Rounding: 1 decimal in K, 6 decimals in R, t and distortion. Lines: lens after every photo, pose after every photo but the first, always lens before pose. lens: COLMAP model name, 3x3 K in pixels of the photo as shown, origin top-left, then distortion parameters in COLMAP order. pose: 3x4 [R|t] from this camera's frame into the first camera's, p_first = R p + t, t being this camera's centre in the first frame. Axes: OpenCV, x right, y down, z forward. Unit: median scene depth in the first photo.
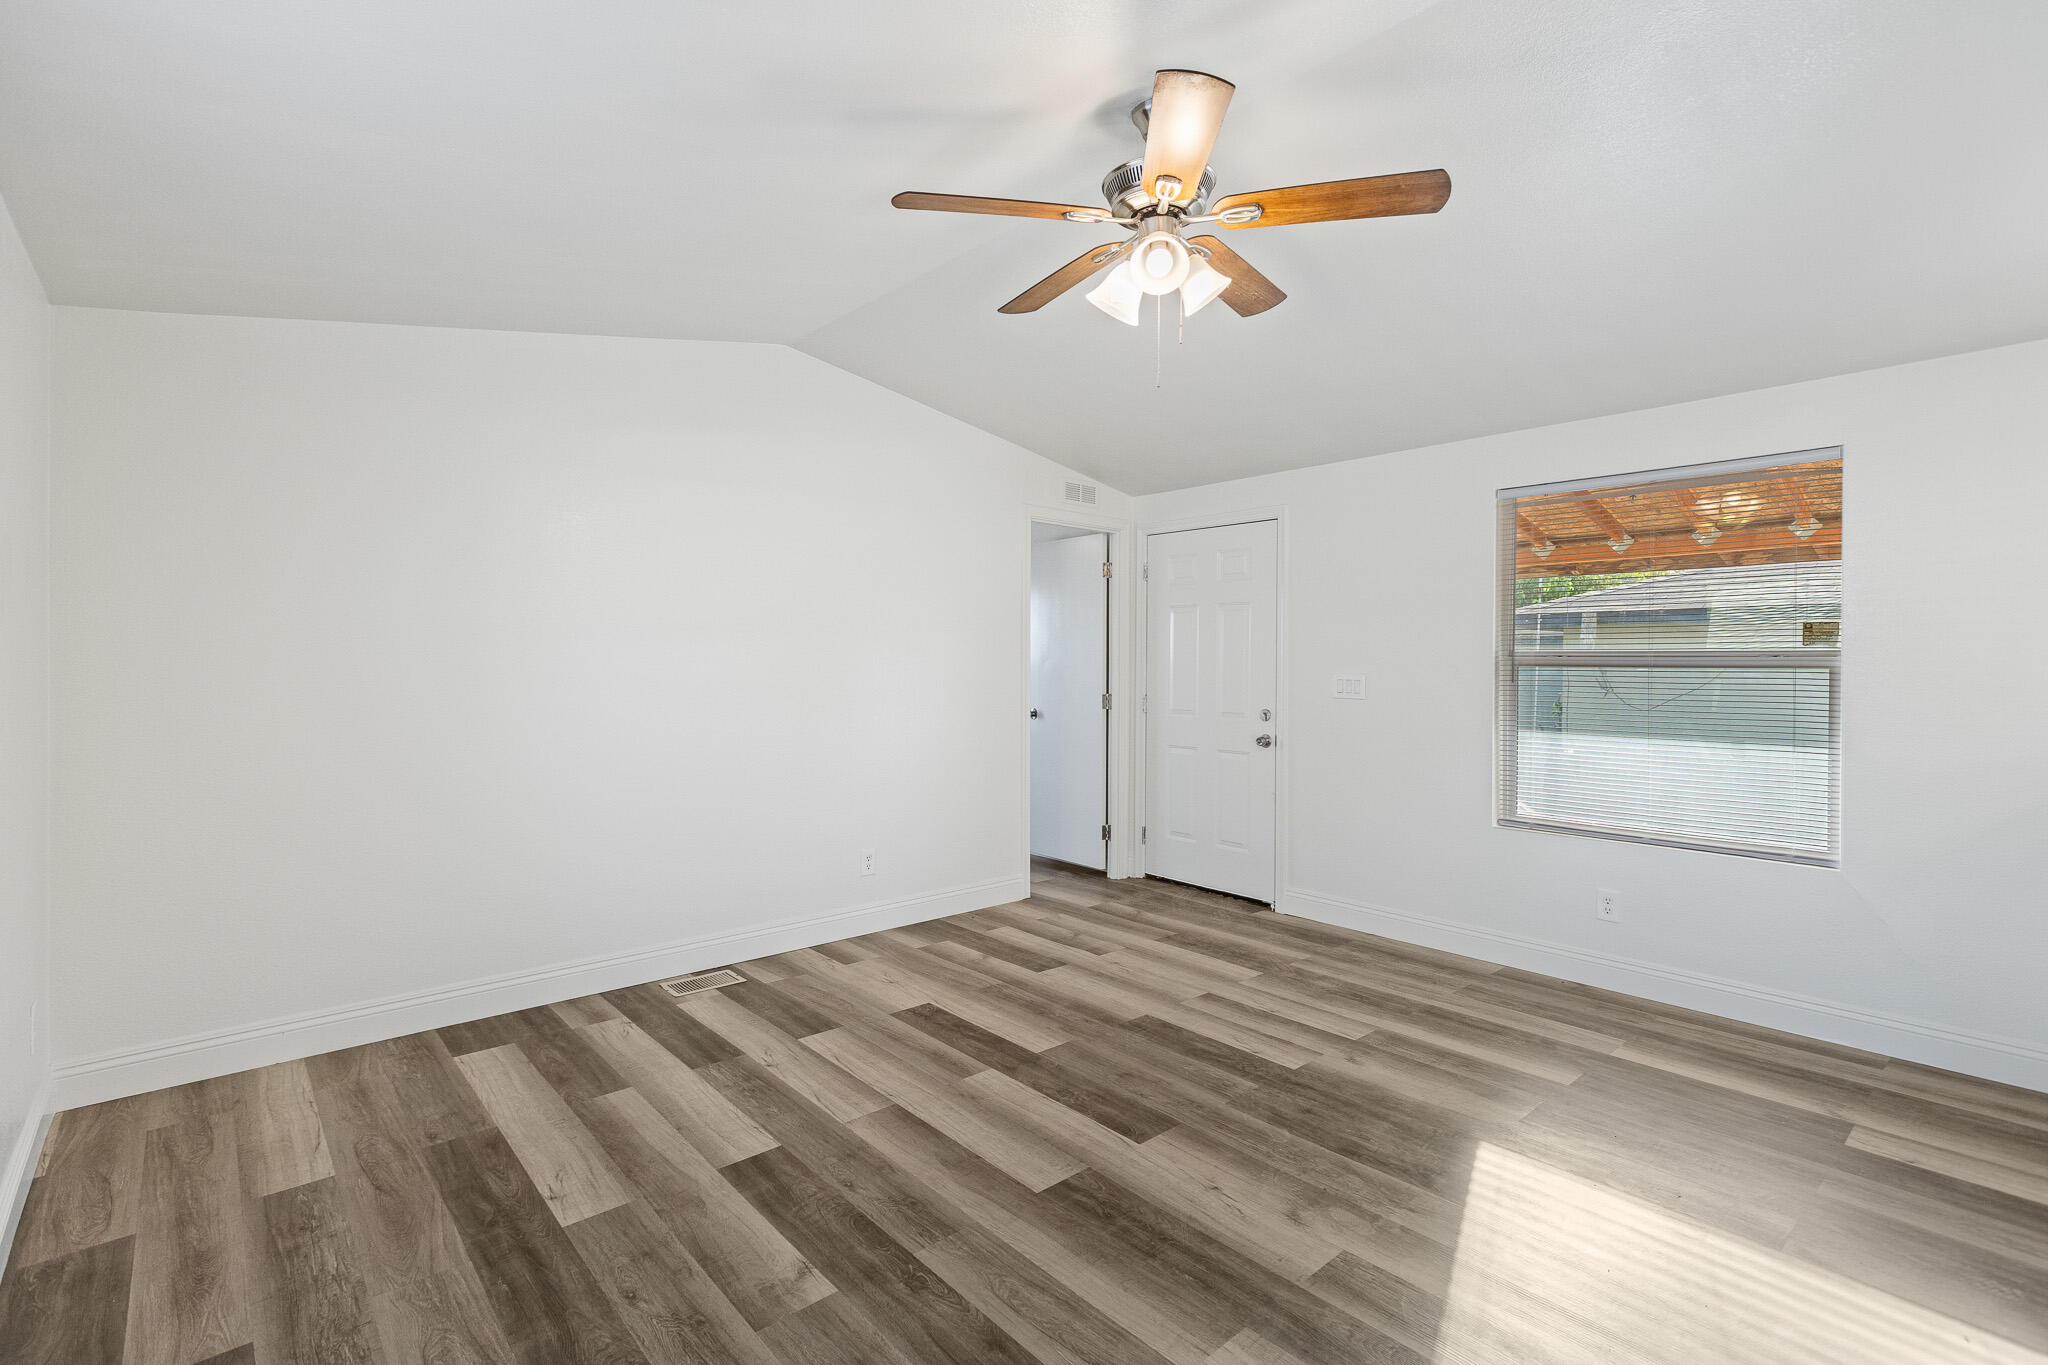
lens RADIAL K [[936.8, 0, 1025.7], [0, 936.8, 659.9], [0, 0, 1]] dist [0.002783, -0.000021]
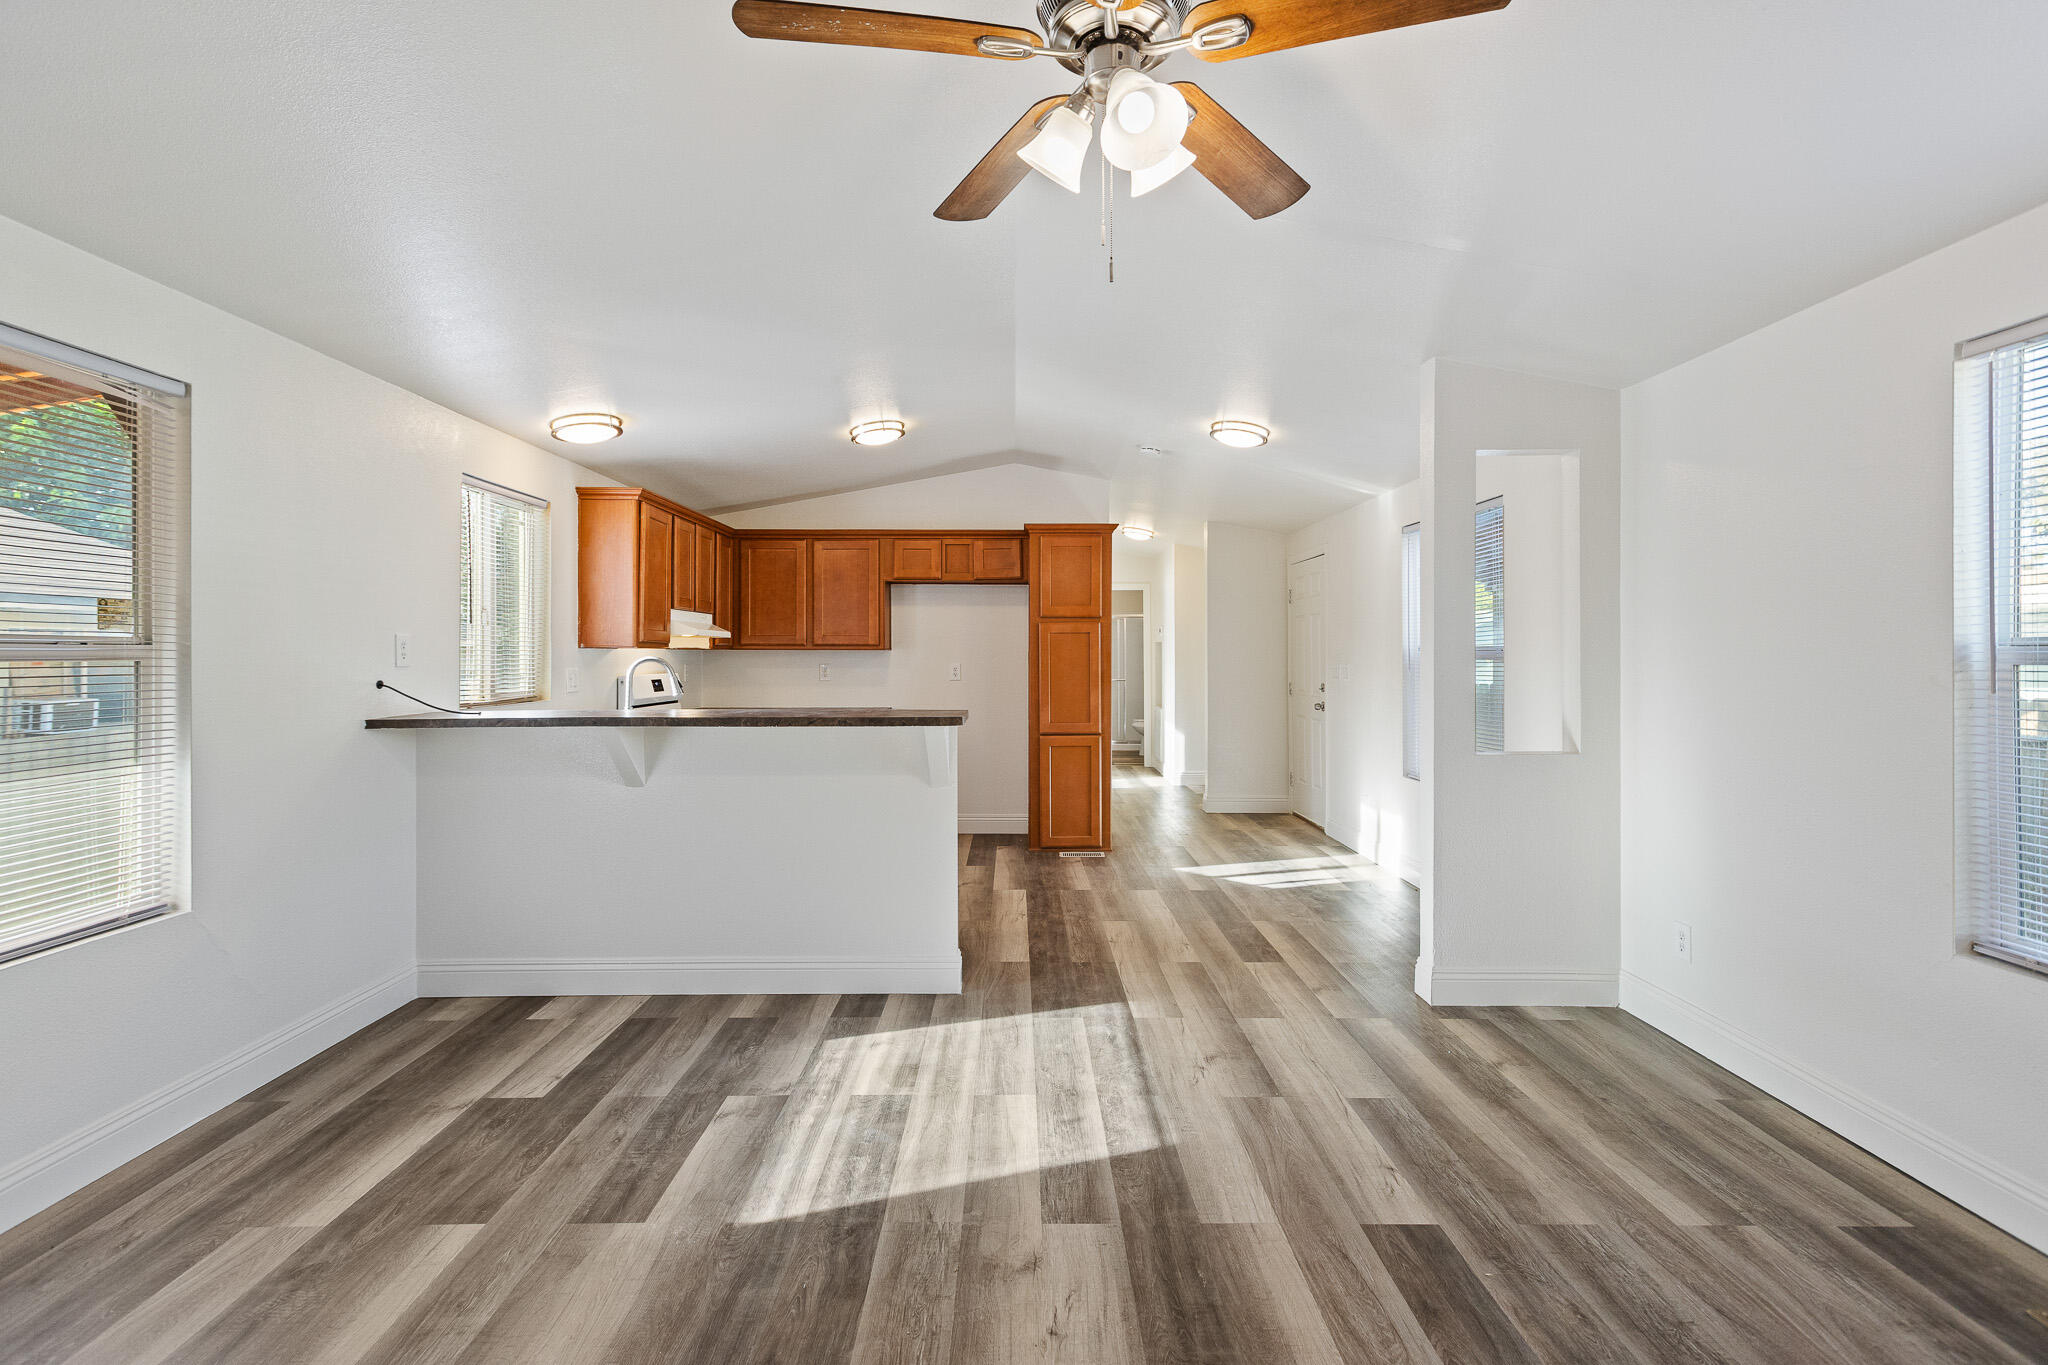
lens RADIAL K [[940.6, 0, 1021.5], [0, 940.6, 656.4], [0, 0, 1]] dist [0.002827, 0.000464]
pose [[-0.754167, -0.003788, 0.656672, -0.223376], [-0.003957, 0.999991, 0.001224, 0.001368], [-0.656671, -0.001675, -0.754175, 1.242245]]
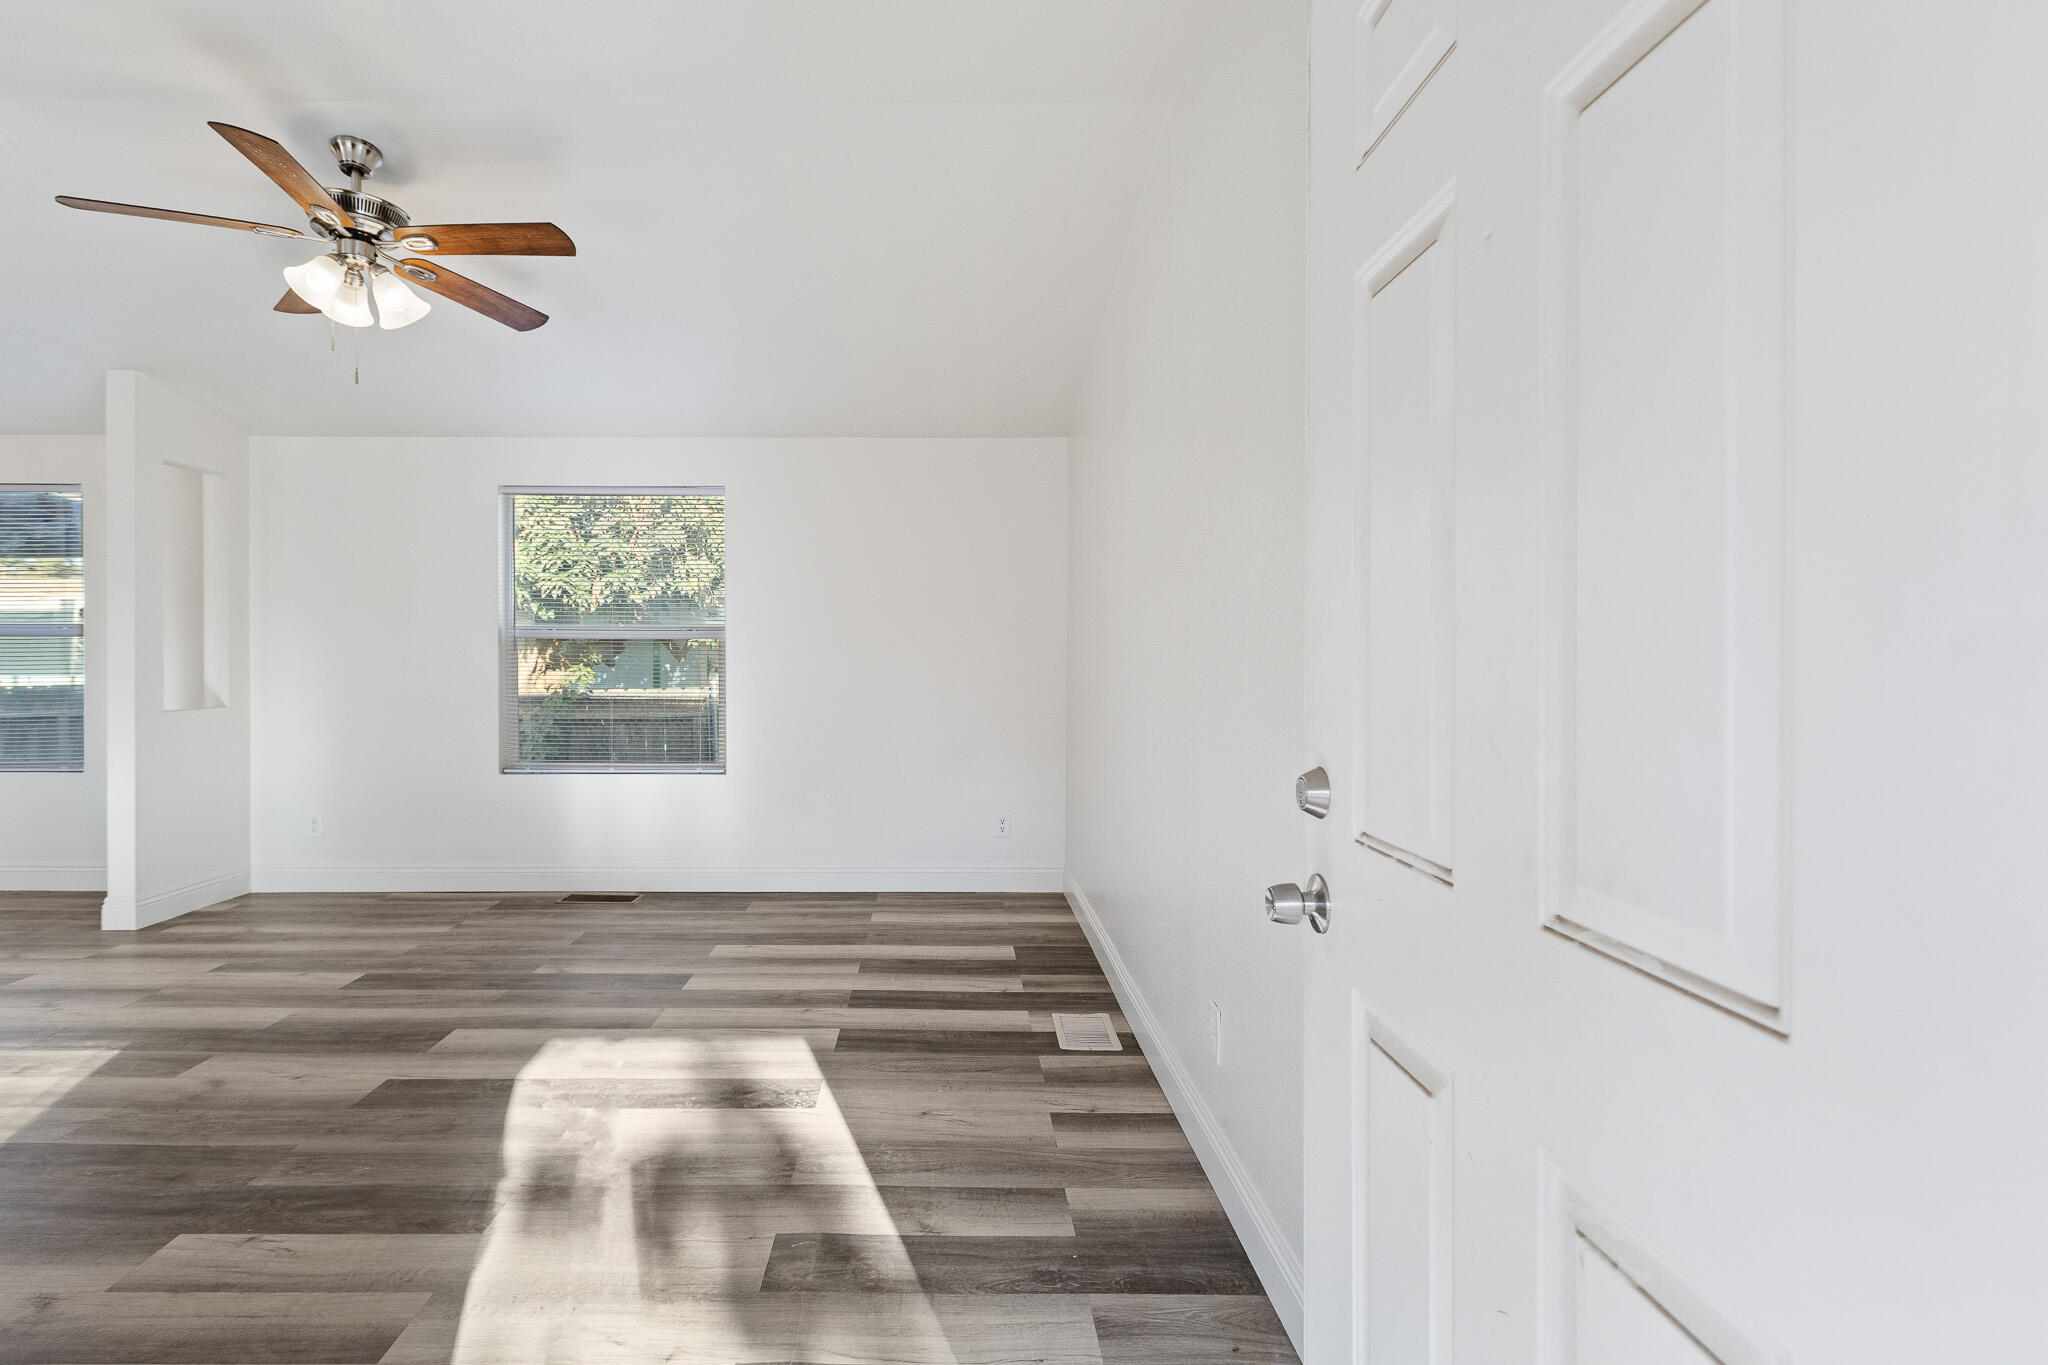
lens RADIAL K [[970.5, 0, 947.8], [0, 970.5, 661.5], [0, 0, 1]] dist [0.001620, 0.000021]
pose [[-0.659347, -0.001681, -0.751837, 0.440746], [-0.003065, 0.999995, 0.000452, 0.041870], [0.751833, 0.002603, -0.659349, 1.834281]]
